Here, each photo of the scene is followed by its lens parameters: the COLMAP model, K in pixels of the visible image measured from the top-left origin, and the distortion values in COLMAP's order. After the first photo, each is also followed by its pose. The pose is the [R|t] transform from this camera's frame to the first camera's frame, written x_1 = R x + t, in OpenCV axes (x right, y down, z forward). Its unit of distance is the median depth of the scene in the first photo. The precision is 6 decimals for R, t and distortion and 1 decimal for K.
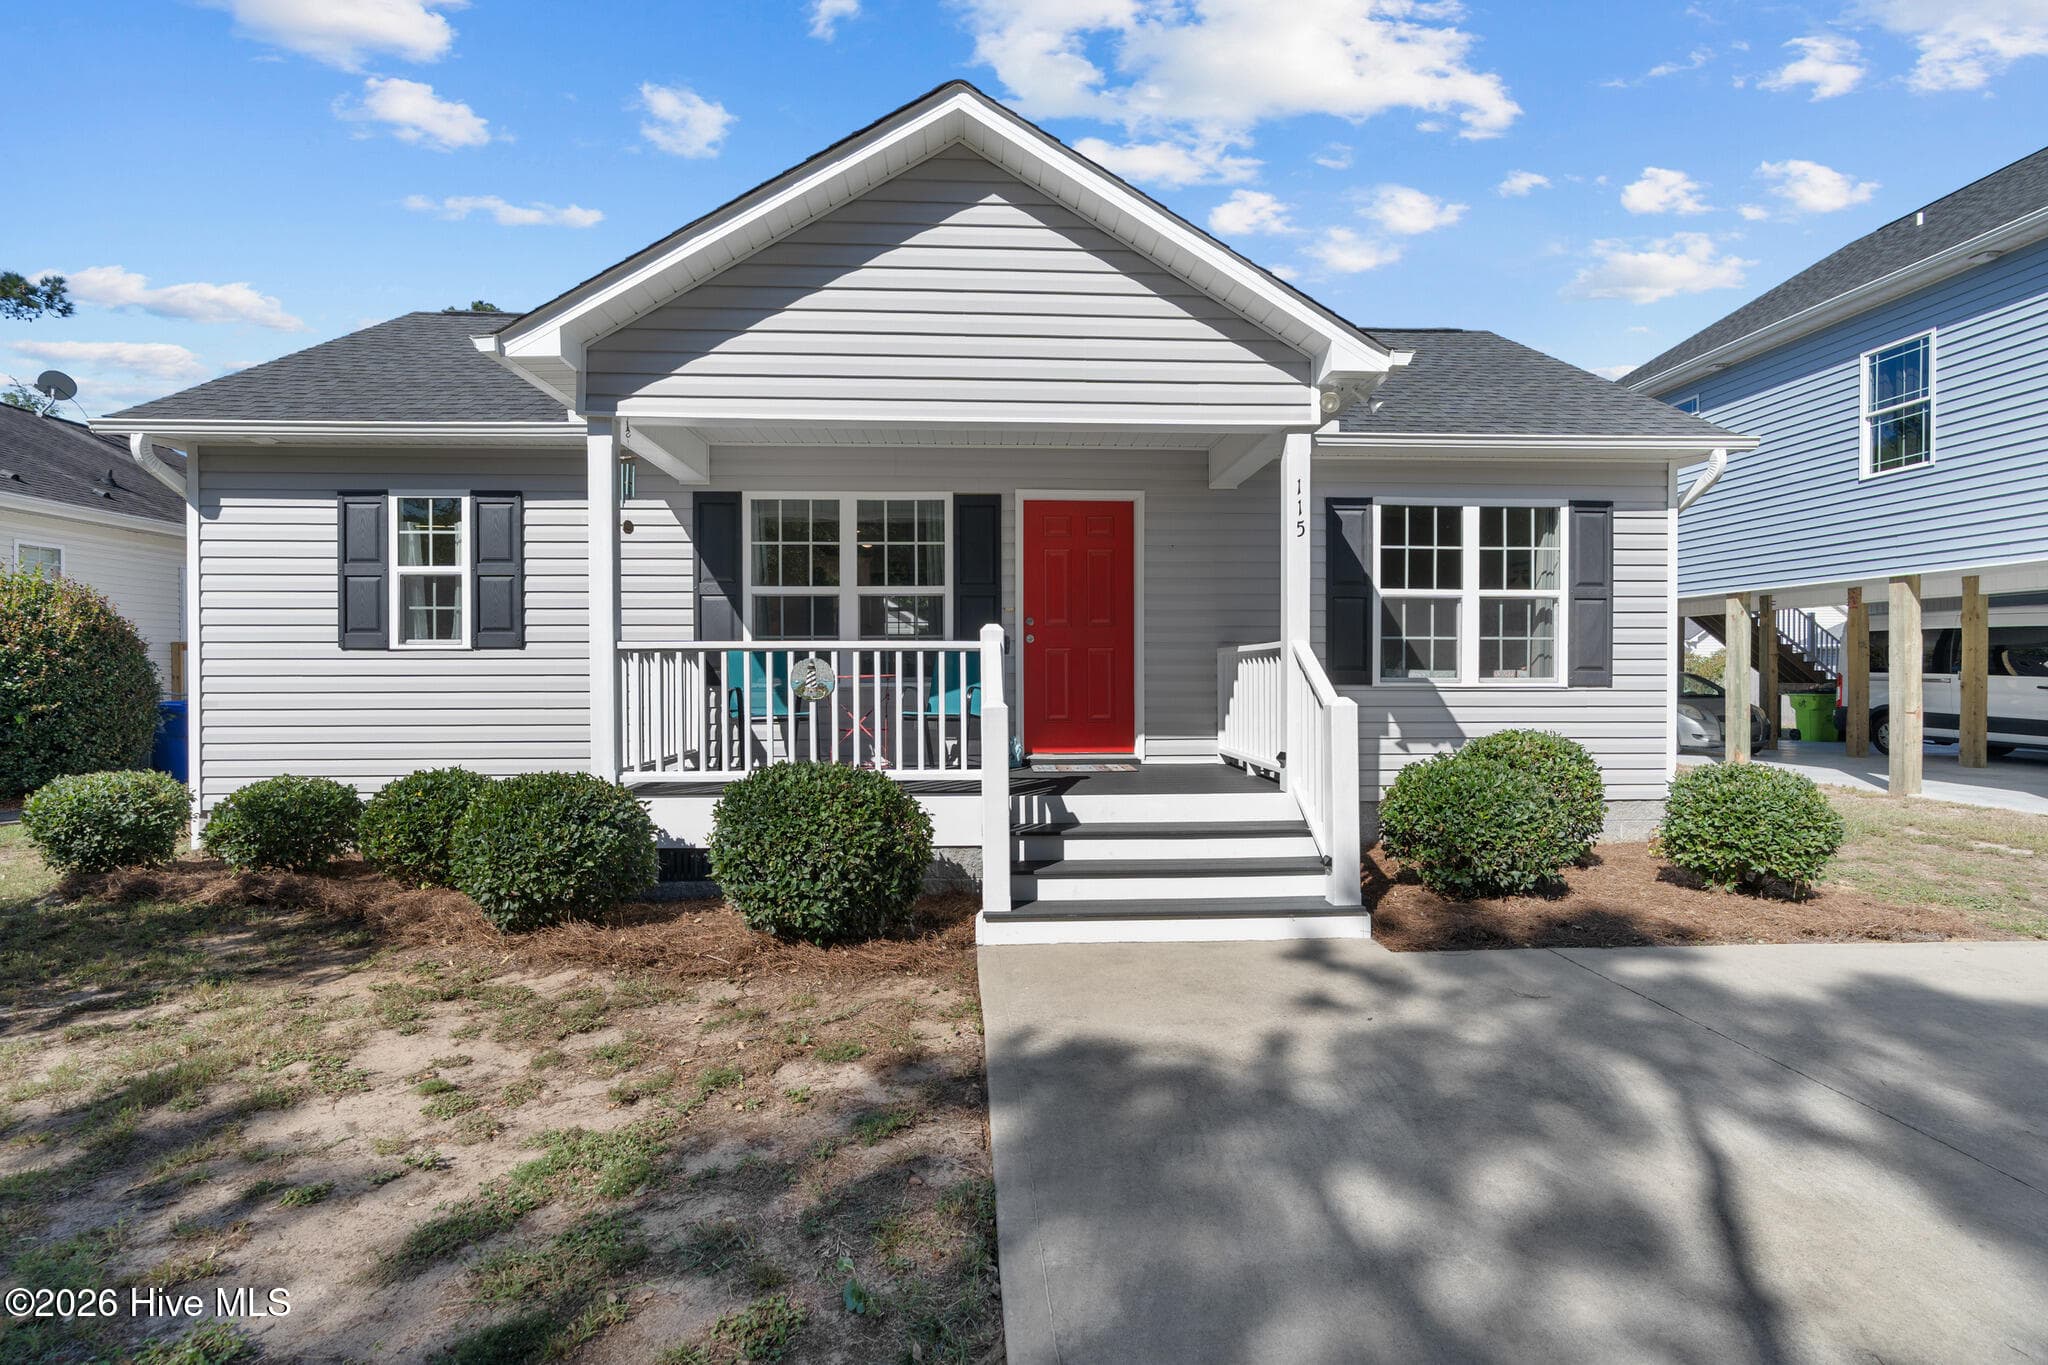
lens RADIAL K [[967.1, 0, 1045.1], [0, 967.1, 675.9], [0, 0, 1]] dist [-0.022837, 0.000161]
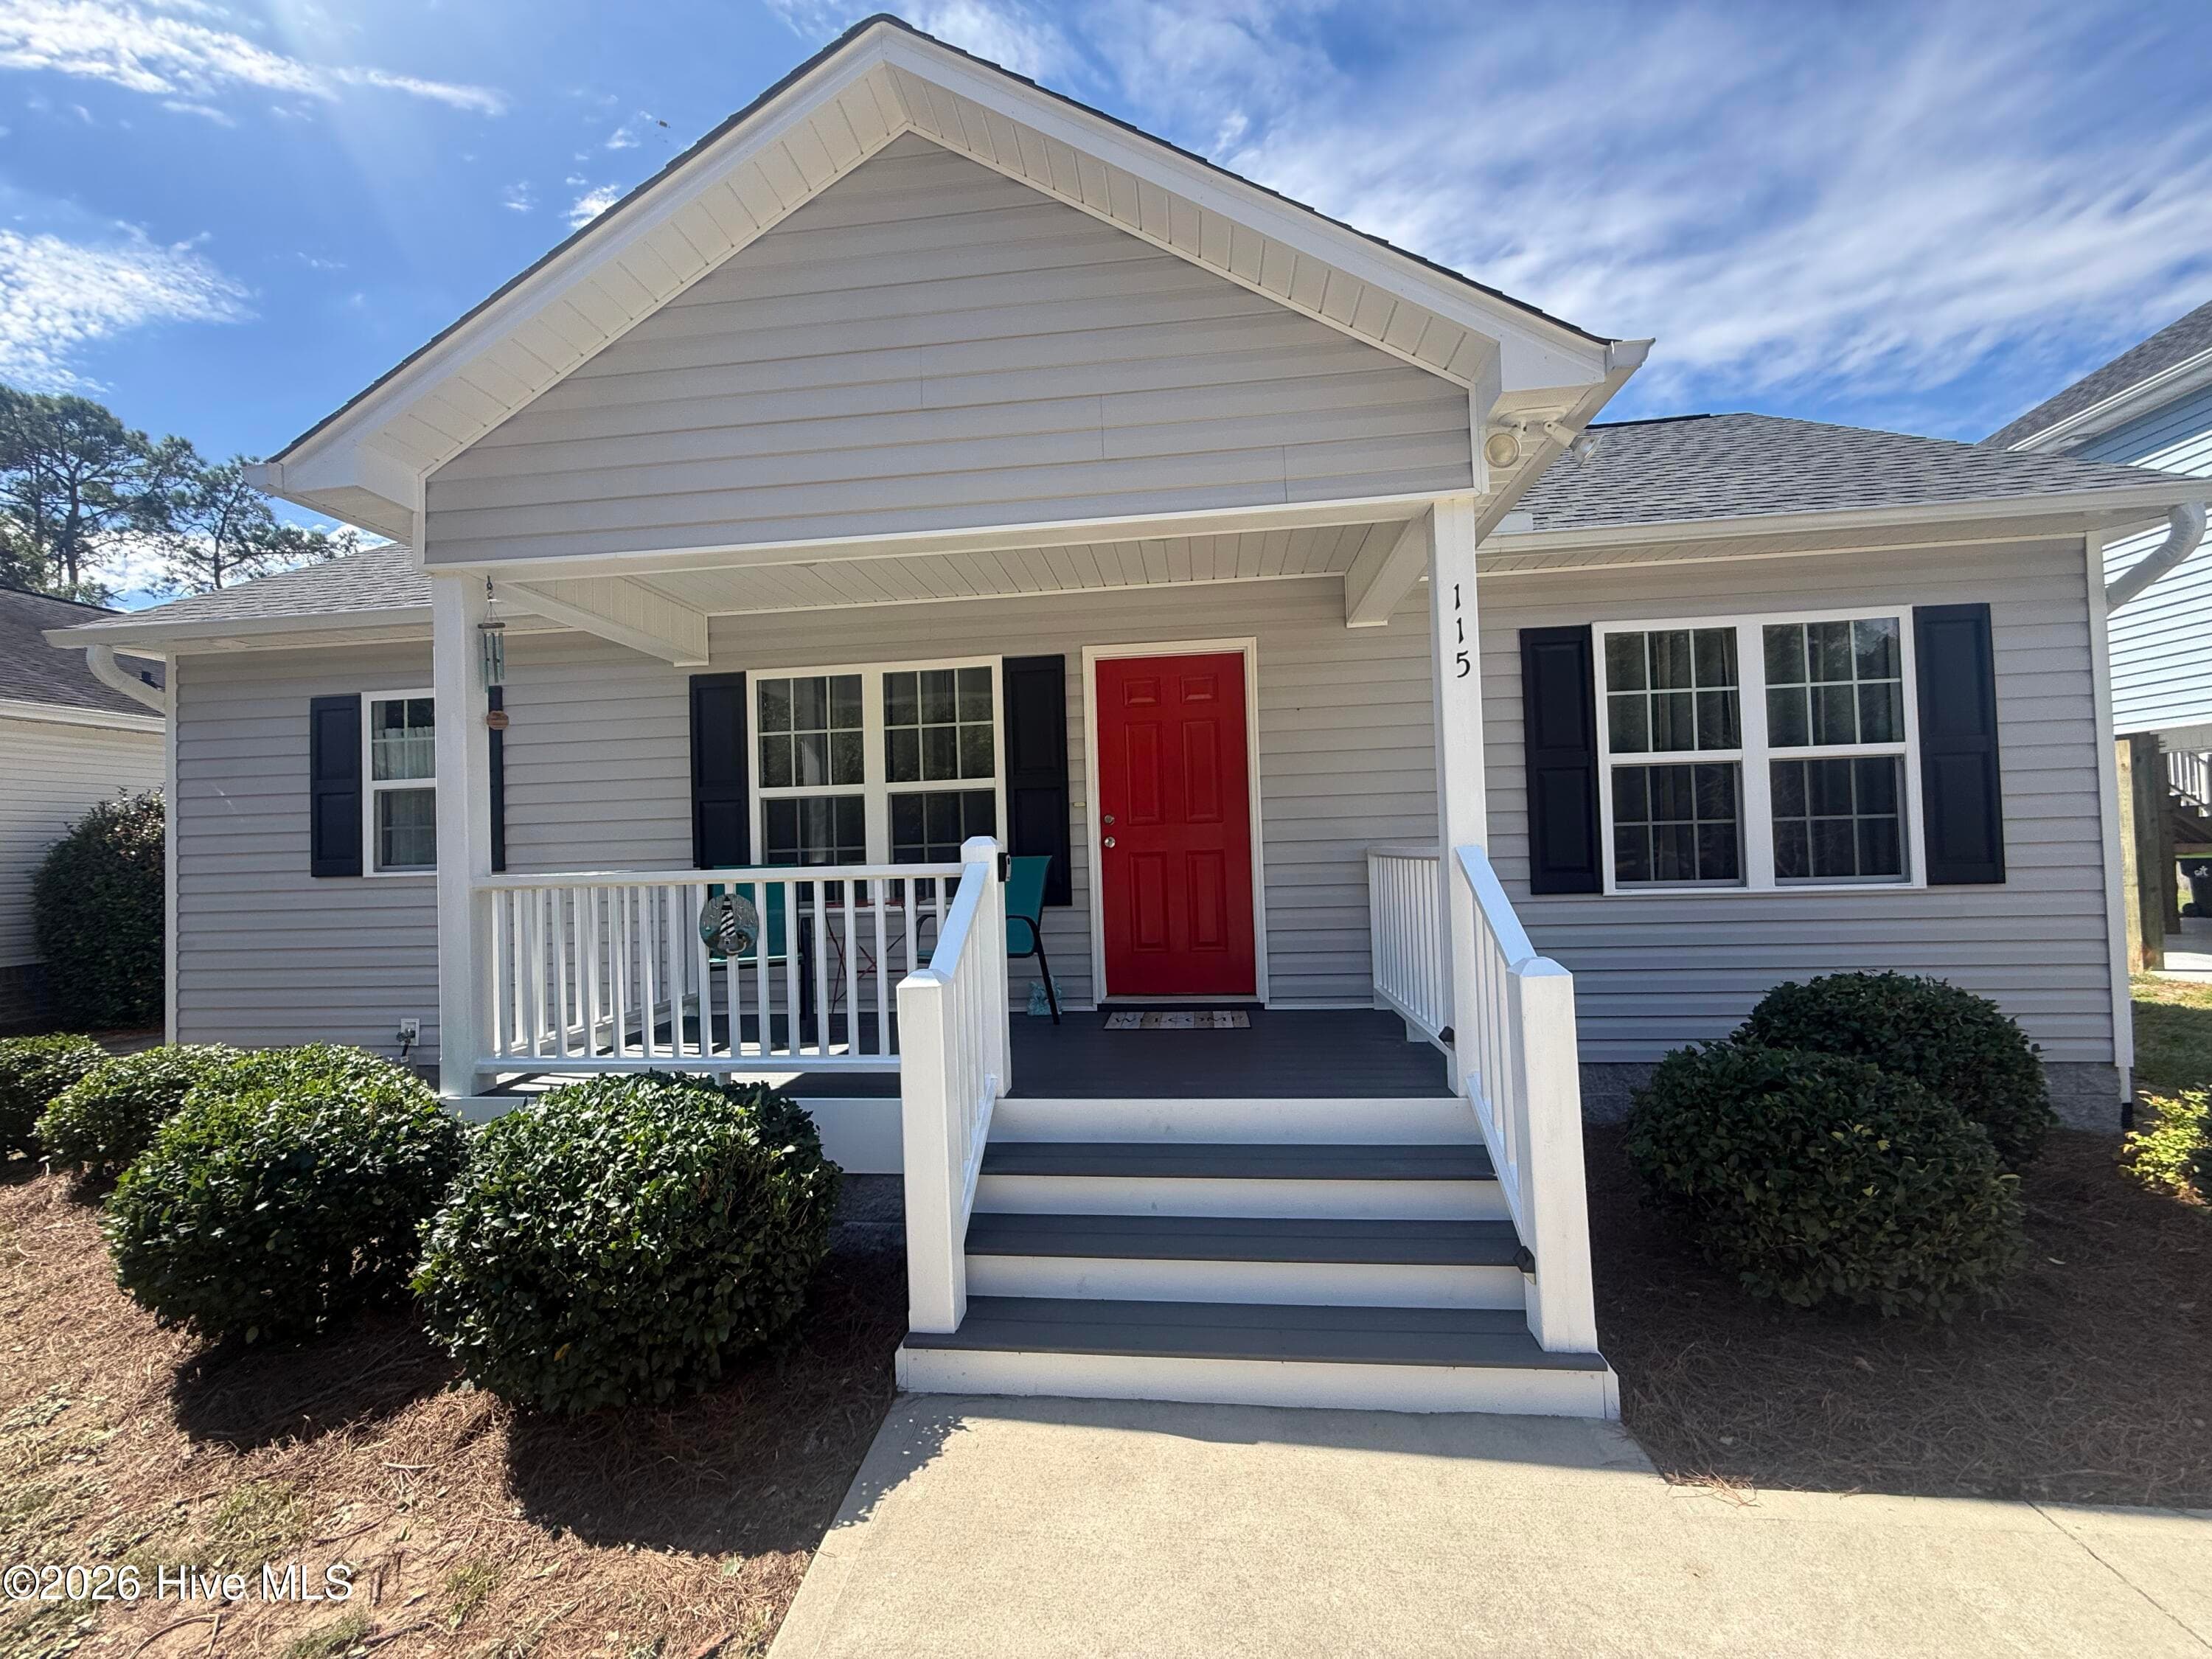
lens RADIAL K [[917.8, 0, 1106.0], [0, 917.8, 829.5], [0, 0, 1]] dist [0.000349, 0.000319]
pose [[0.984988, -0.034130, -0.169214, 0.107097], [0.030001, 0.999188, -0.026901, -0.030882], [0.169995, 0.021420, 0.985212, 0.306358]]
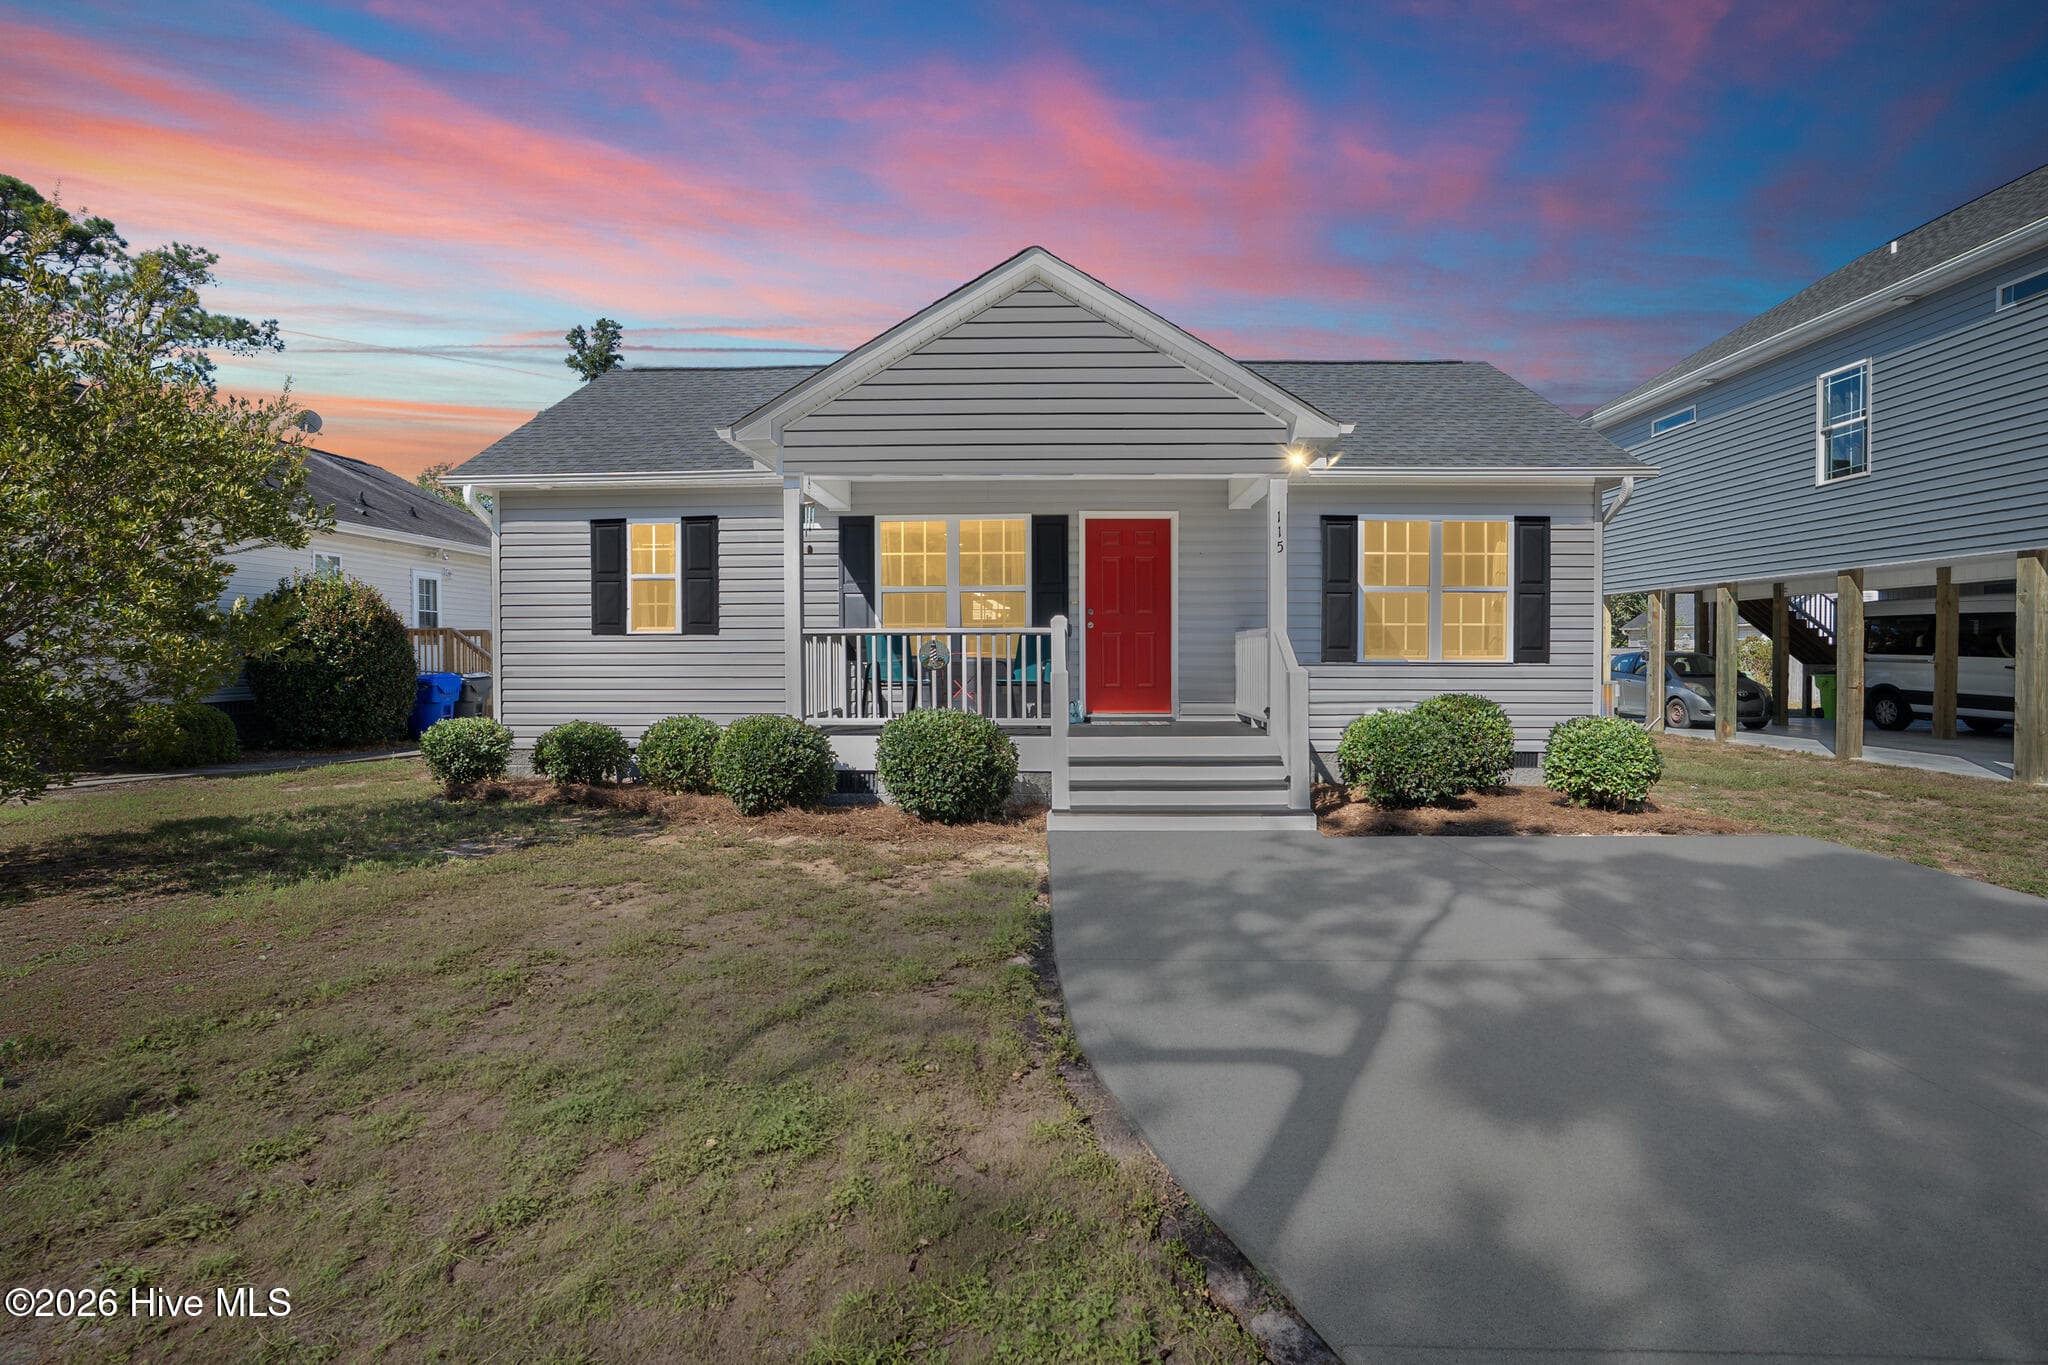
lens RADIAL K [[981.7, 0, 1057.0], [0, 981.7, 671.8], [0, 0, 1]] dist [-0.084619, 0.022294]
pose [[0.997609, 0.001236, -0.069101, 0.032297], [-0.000320, 0.999912, 0.013261, 0.007401], [0.069111, -0.013207, 0.997522, -0.339791]]
